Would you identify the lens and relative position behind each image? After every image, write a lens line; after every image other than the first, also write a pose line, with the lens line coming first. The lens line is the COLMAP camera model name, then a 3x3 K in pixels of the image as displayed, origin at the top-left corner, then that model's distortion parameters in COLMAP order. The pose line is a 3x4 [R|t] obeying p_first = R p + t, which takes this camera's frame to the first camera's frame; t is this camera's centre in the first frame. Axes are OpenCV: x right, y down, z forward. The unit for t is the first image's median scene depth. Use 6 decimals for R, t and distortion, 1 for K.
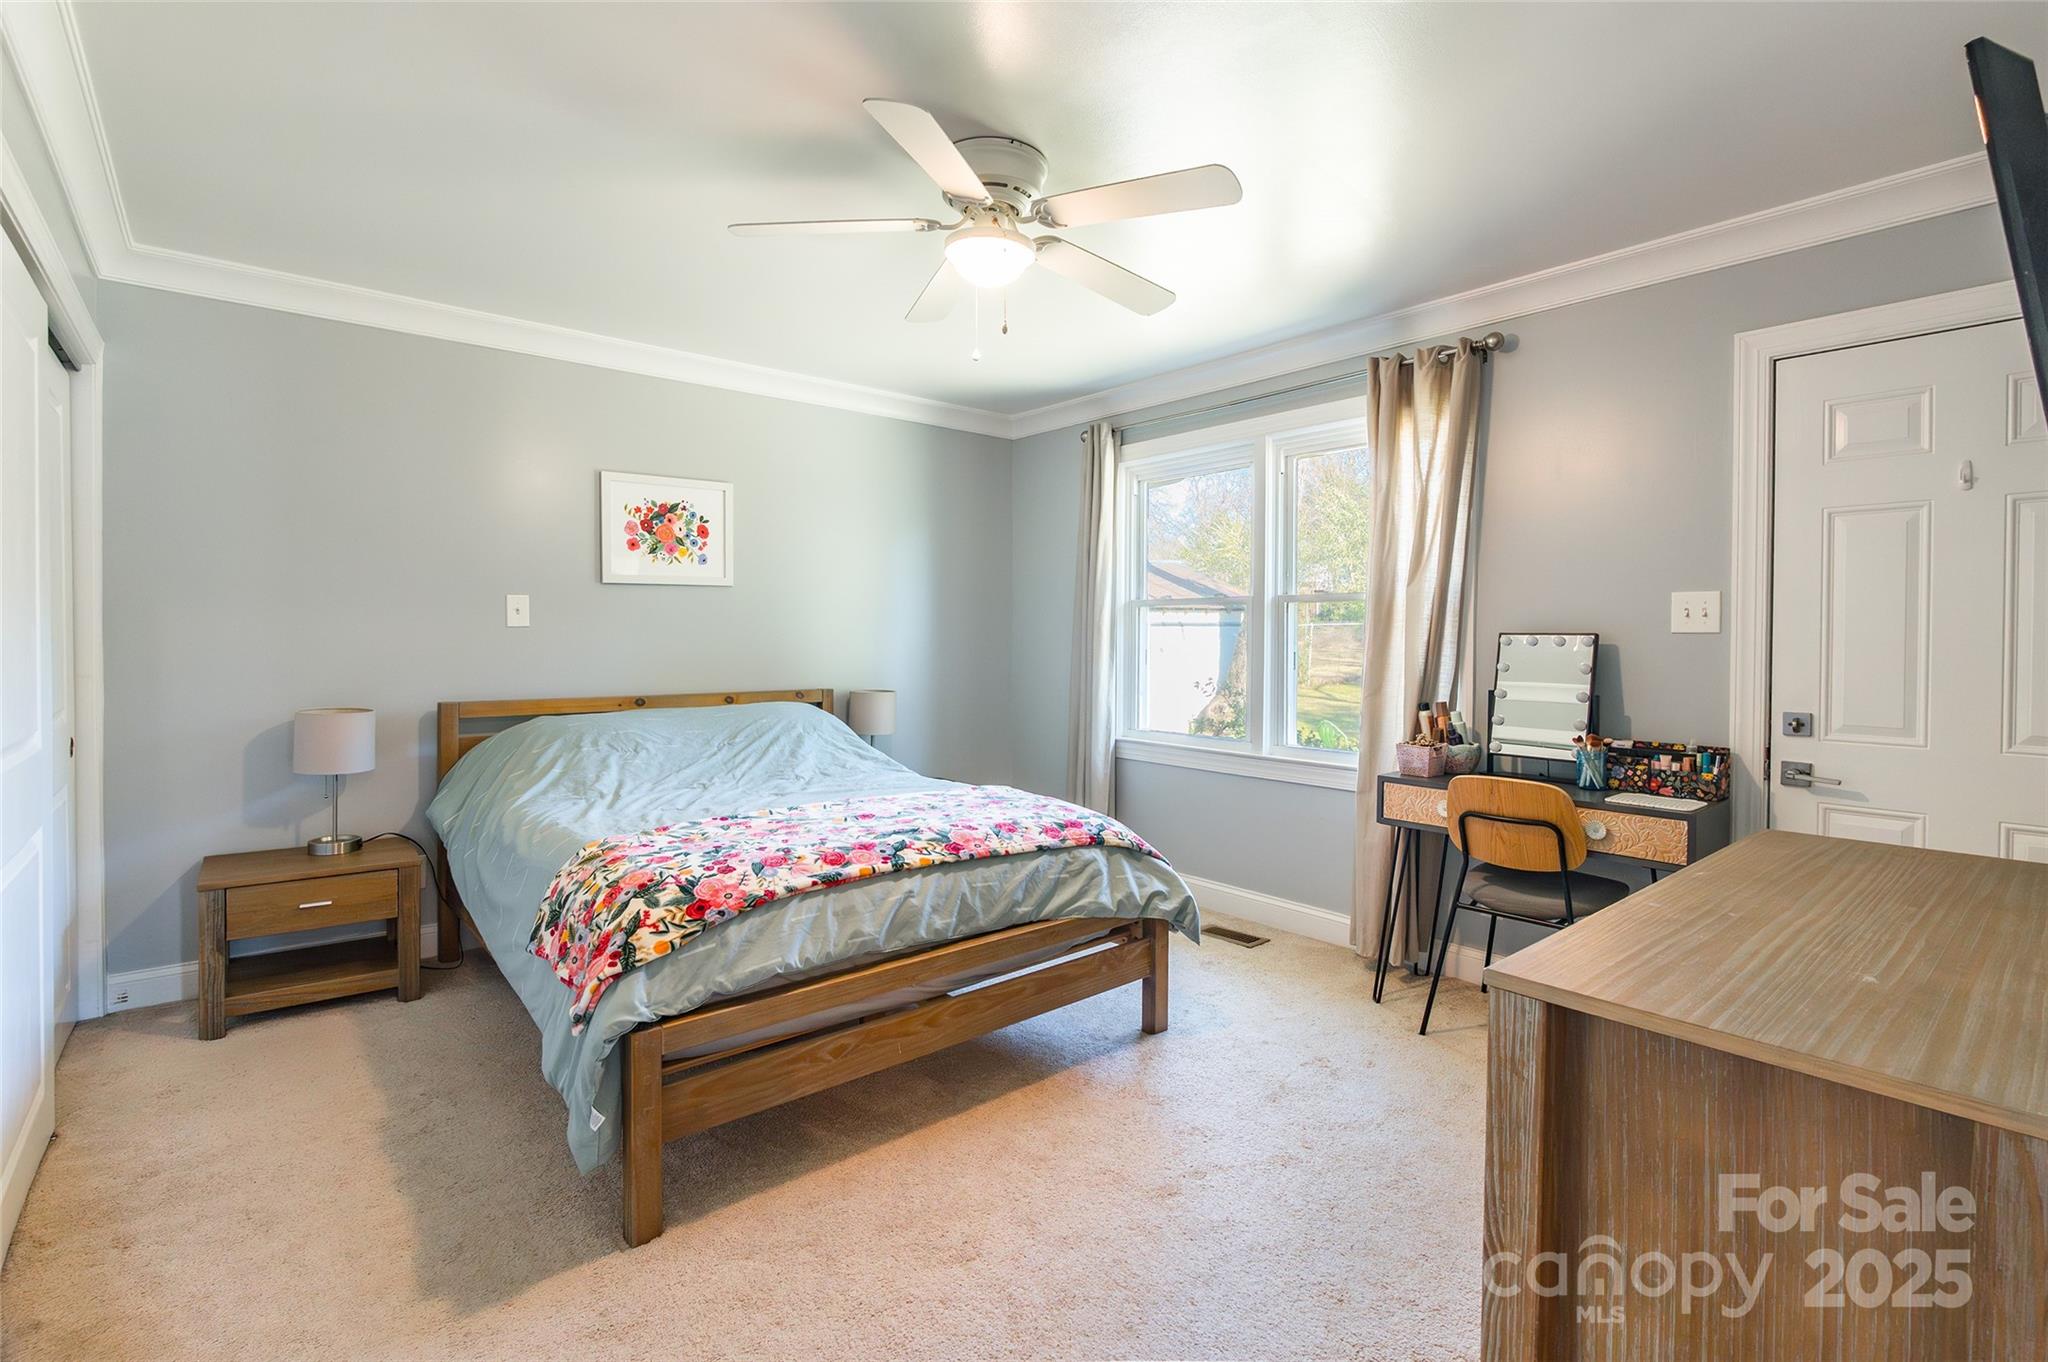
lens RADIAL K [[950.1, 0, 1025.5], [0, 950.1, 641.1], [0, 0, 1]] dist [-0.015042, -0.000263]
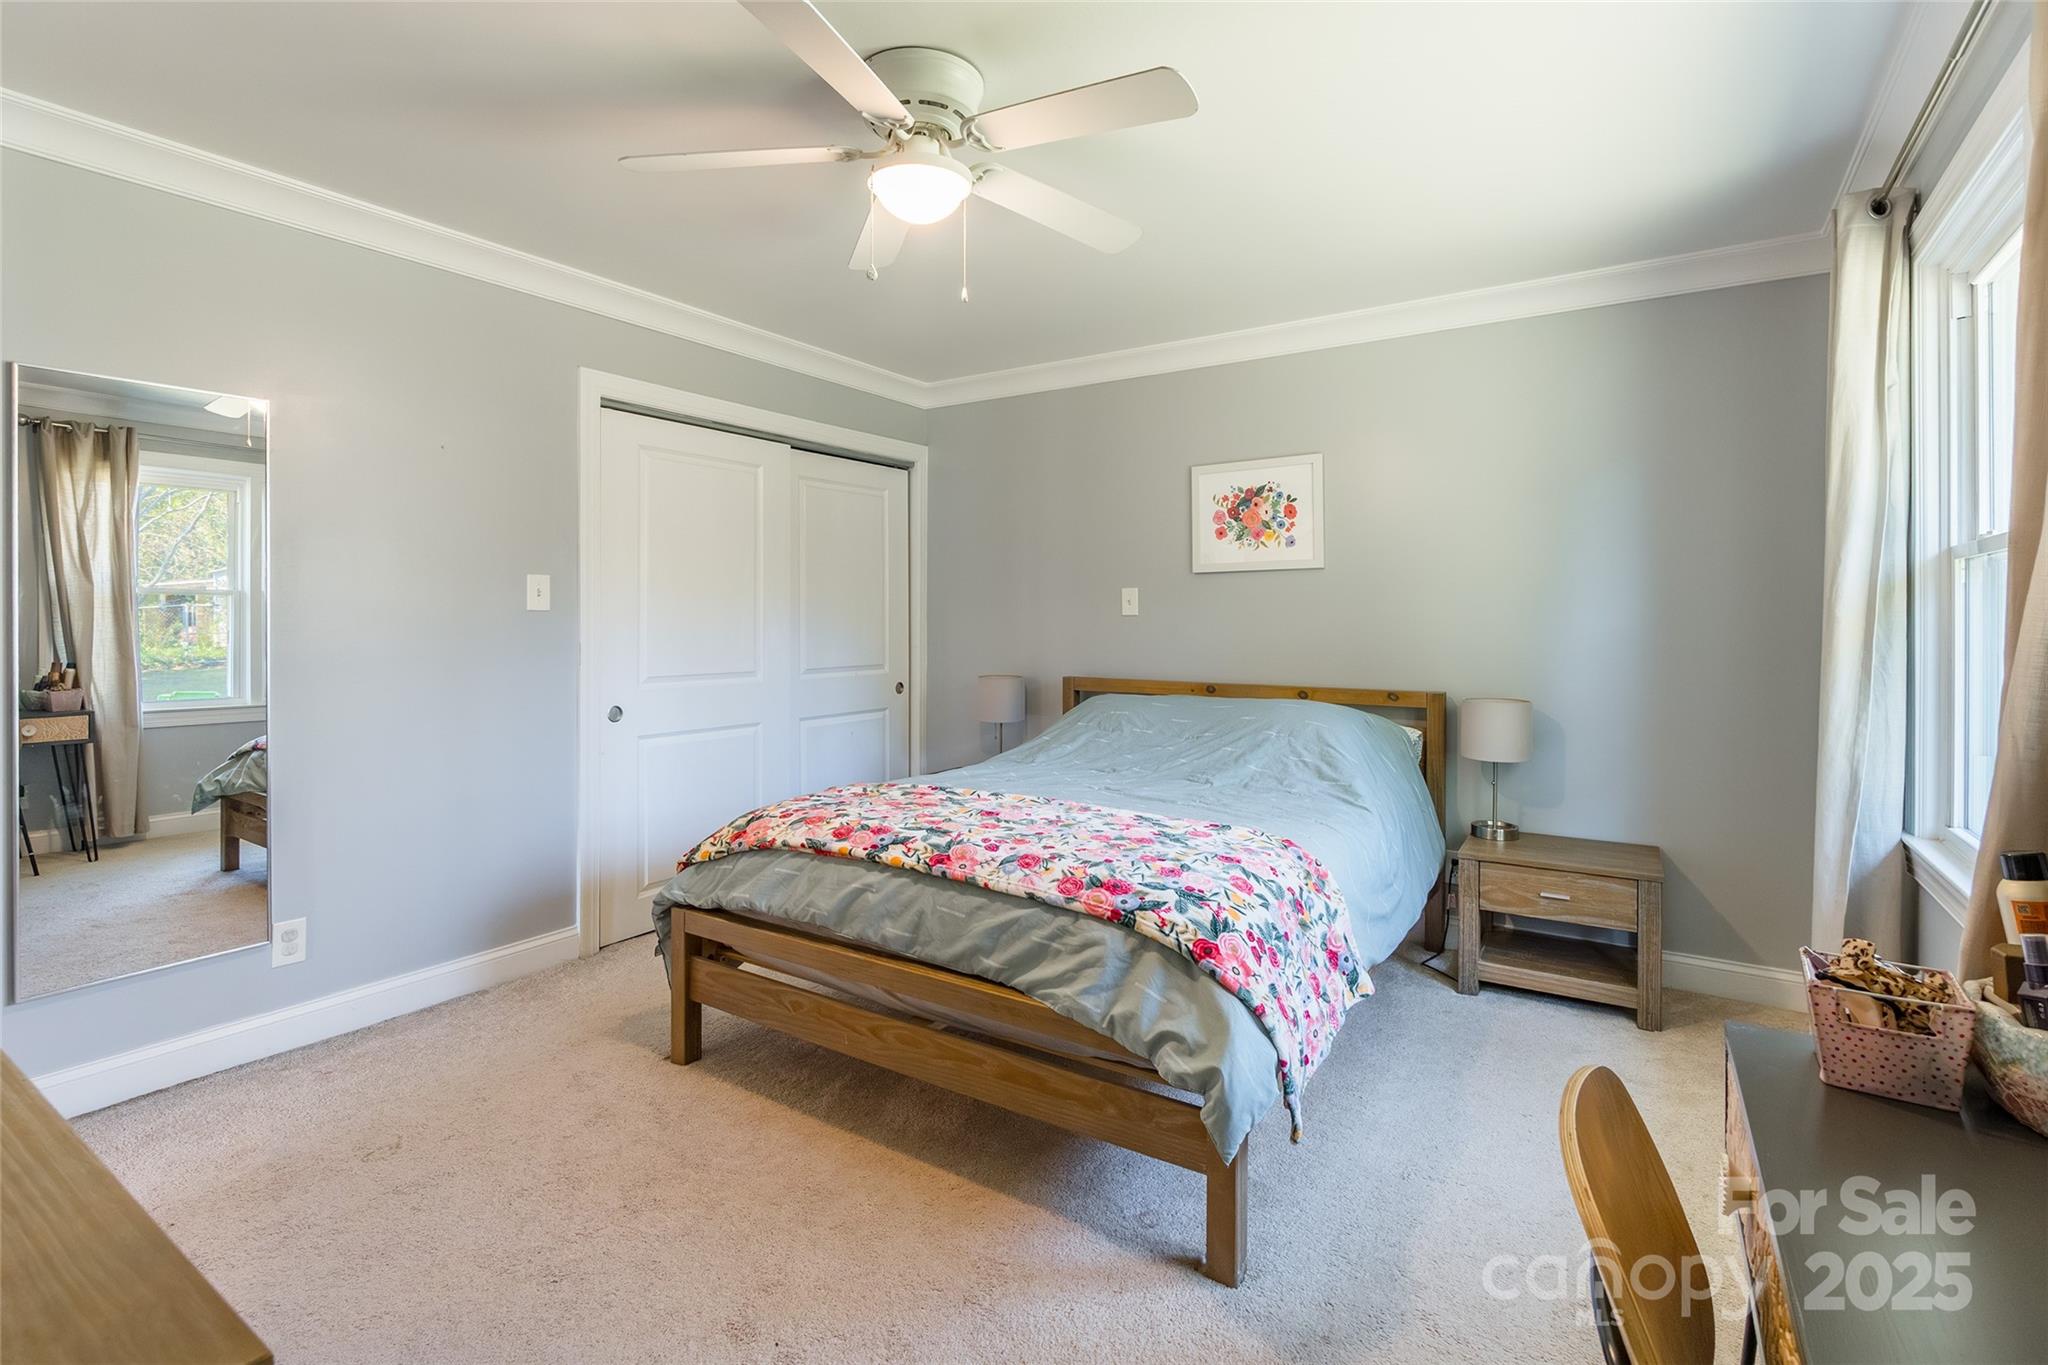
lens RADIAL K [[950.1, 0, 1025.5], [0, 950.1, 642.6], [0, 0, 1]] dist [-0.015042, -0.000263]
pose [[0.283158, 0.017259, -0.958918, 0.499807], [-0.012632, 0.999818, 0.014265, 0.001939], [0.958990, 0.008074, 0.283325, 0.523722]]
